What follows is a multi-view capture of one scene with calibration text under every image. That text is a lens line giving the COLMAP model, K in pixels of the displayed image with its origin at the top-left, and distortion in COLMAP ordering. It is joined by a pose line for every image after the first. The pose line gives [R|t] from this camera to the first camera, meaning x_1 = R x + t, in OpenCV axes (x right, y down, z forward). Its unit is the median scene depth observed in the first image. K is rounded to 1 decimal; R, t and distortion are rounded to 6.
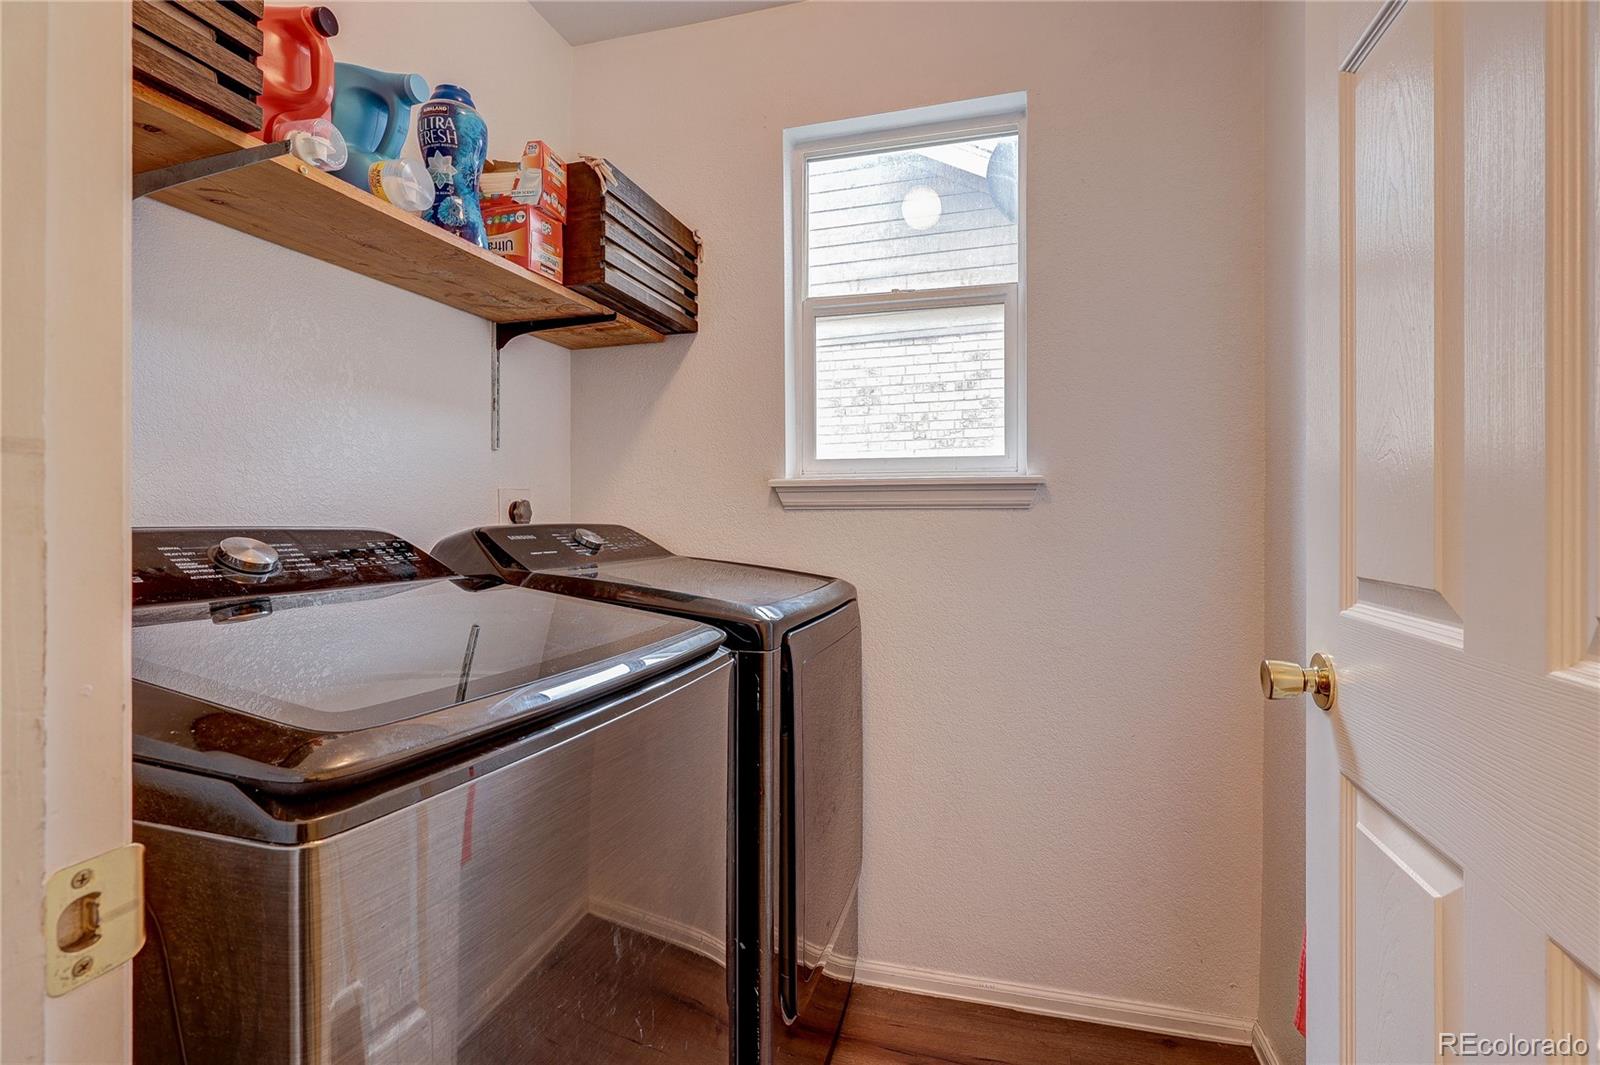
lens RADIAL K [[738.5, 0, 796.7], [0, 738.5, 544.1], [0, 0, 1]] dist [-0.002923, -0.000256]
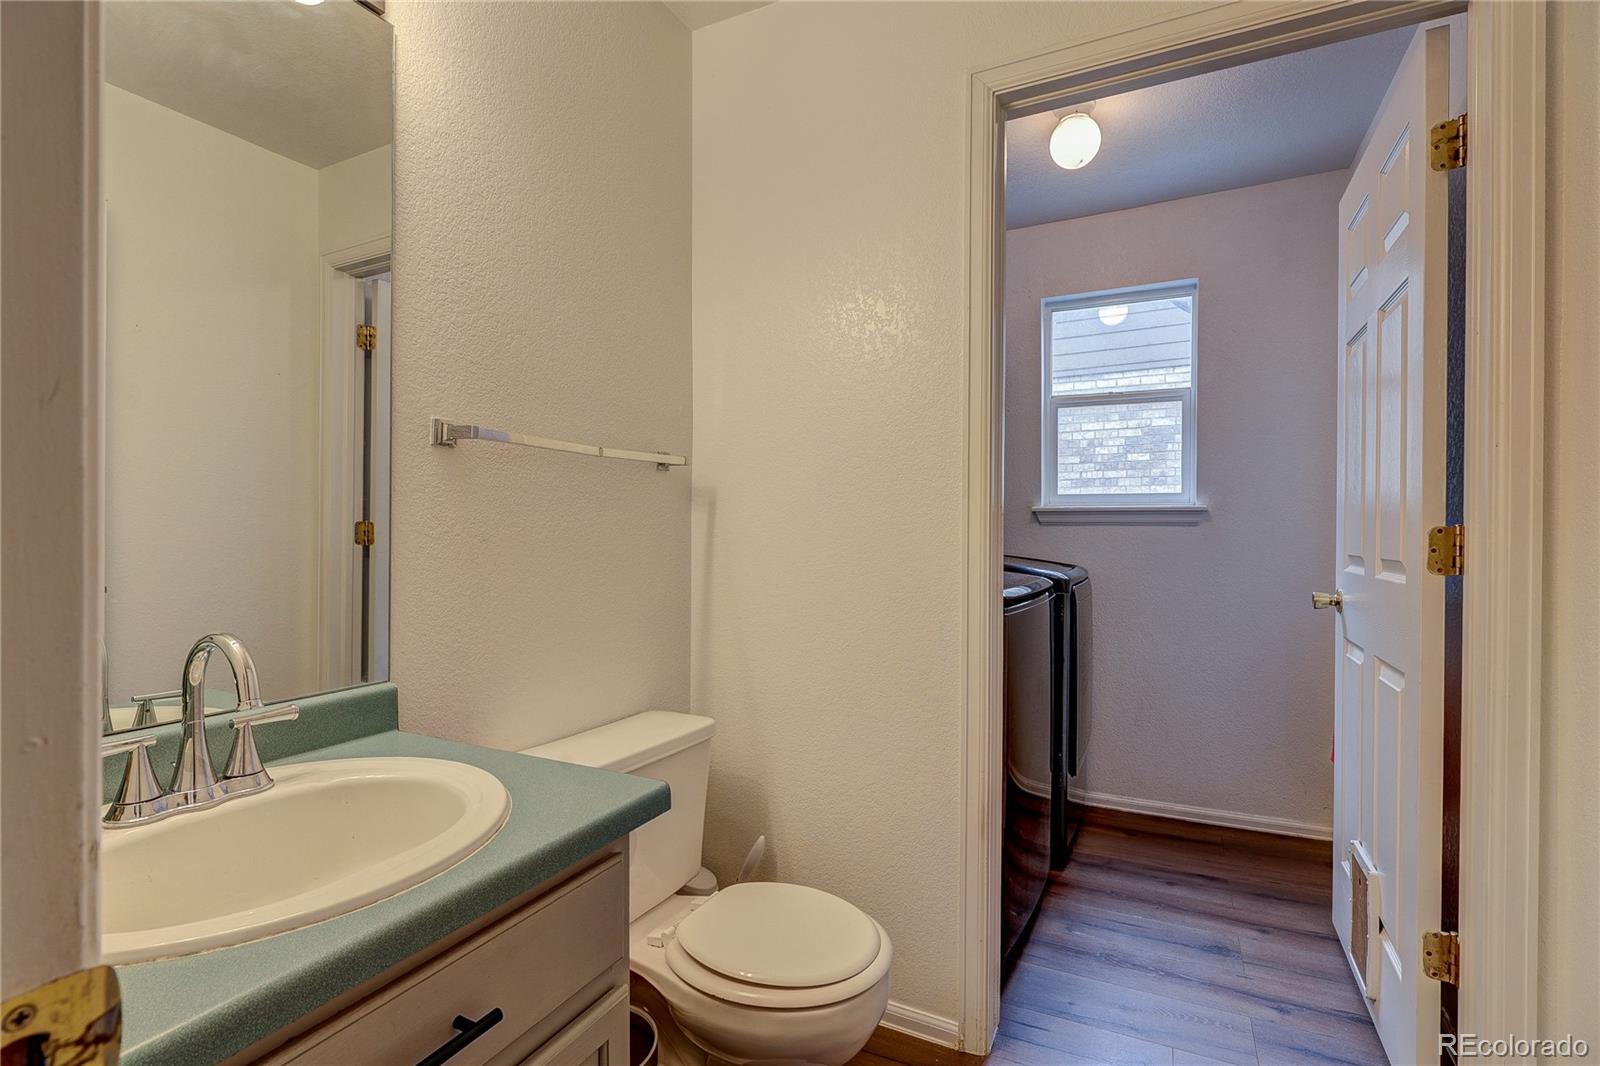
lens RADIAL K [[752.9, 0, 797.1], [0, 752.9, 555.8], [0, 0, 1]] dist [-0.003116, -0.000143]
pose [[0.986449, 0.008840, -0.163829, -0.291010], [-0.009101, 0.999958, -0.000843, 0.030509], [0.163815, 0.002322, 0.986488, -0.805614]]
